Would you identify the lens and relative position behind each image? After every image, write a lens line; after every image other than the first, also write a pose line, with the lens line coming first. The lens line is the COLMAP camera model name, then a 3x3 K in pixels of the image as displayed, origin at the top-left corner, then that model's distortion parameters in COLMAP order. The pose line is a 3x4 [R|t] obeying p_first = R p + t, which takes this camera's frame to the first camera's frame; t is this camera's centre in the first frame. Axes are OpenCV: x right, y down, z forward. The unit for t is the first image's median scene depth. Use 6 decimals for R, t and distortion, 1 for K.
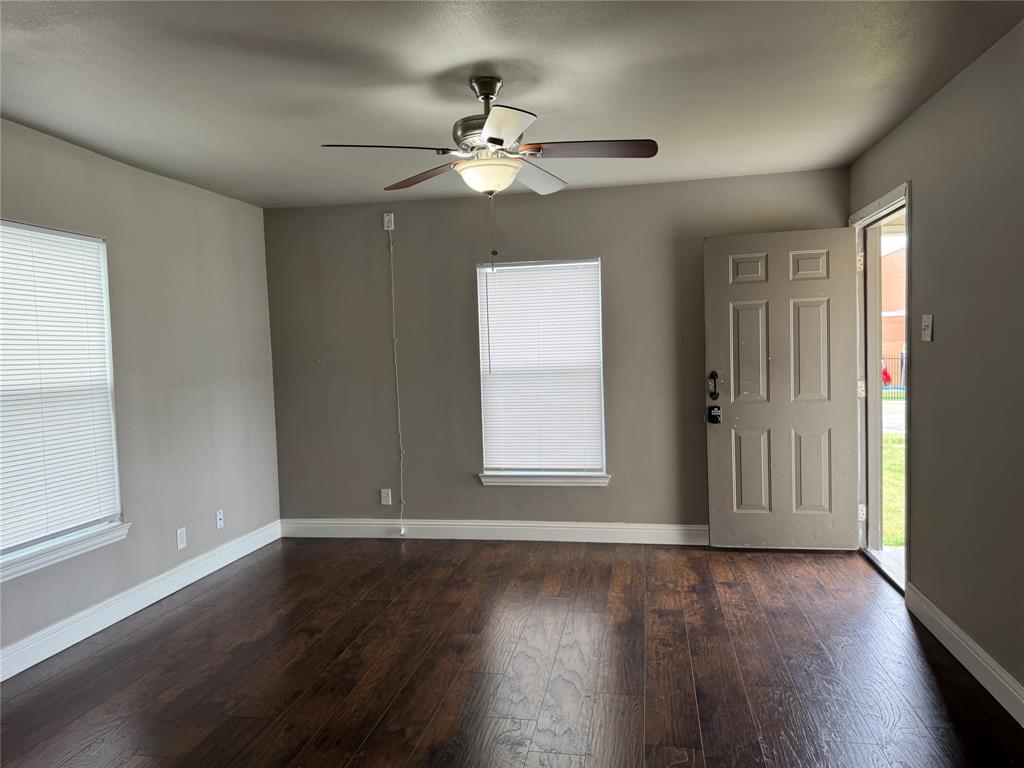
lens RADIAL K [[718.0, 0, 510.8], [0, 718.0, 385.8], [0, 0, 1]] dist [0.157872, -0.295674]
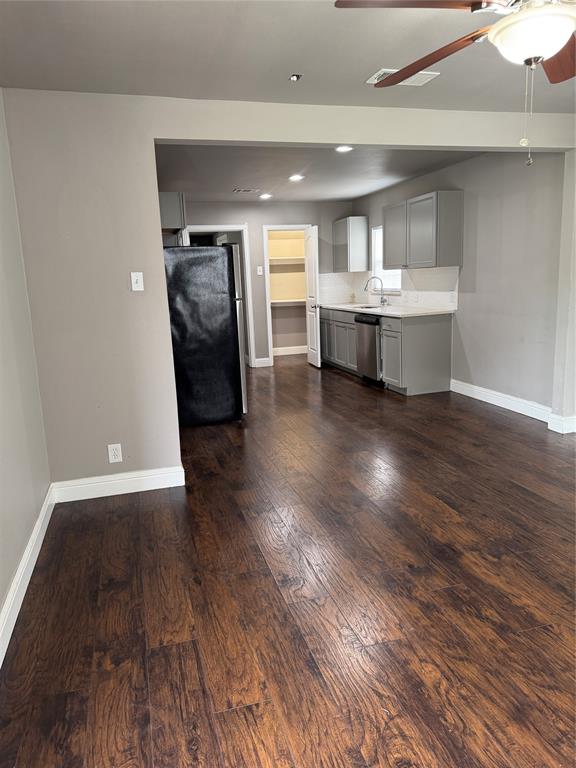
lens RADIAL K [[543.7, 0, 288.0], [0, 543.7, 384.0], [0, 0, 1]] dist [0.065620, -0.079996]
pose [[-0.893909, 0.149595, -0.422549, 0.392477], [0.041552, 0.966263, 0.254182, -0.071735], [0.446318, 0.209658, -0.869968, 1.137523]]
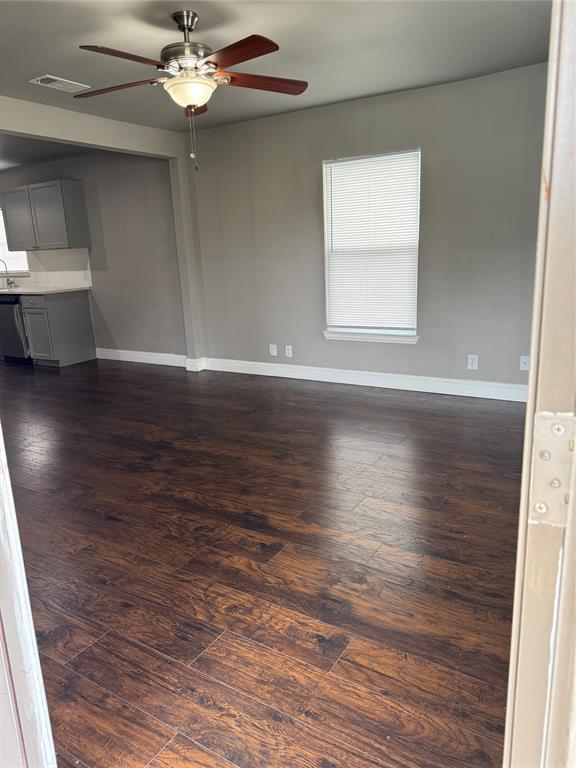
lens RADIAL K [[543.7, 0, 288.0], [0, 543.7, 384.0], [0, 0, 1]] dist [0.065620, -0.079996]
pose [[-0.366589, 0.262683, -0.892530, 0.705611], [0.006325, 0.959996, 0.279941, -0.050584], [0.930361, 0.096978, -0.353586, 1.204368]]
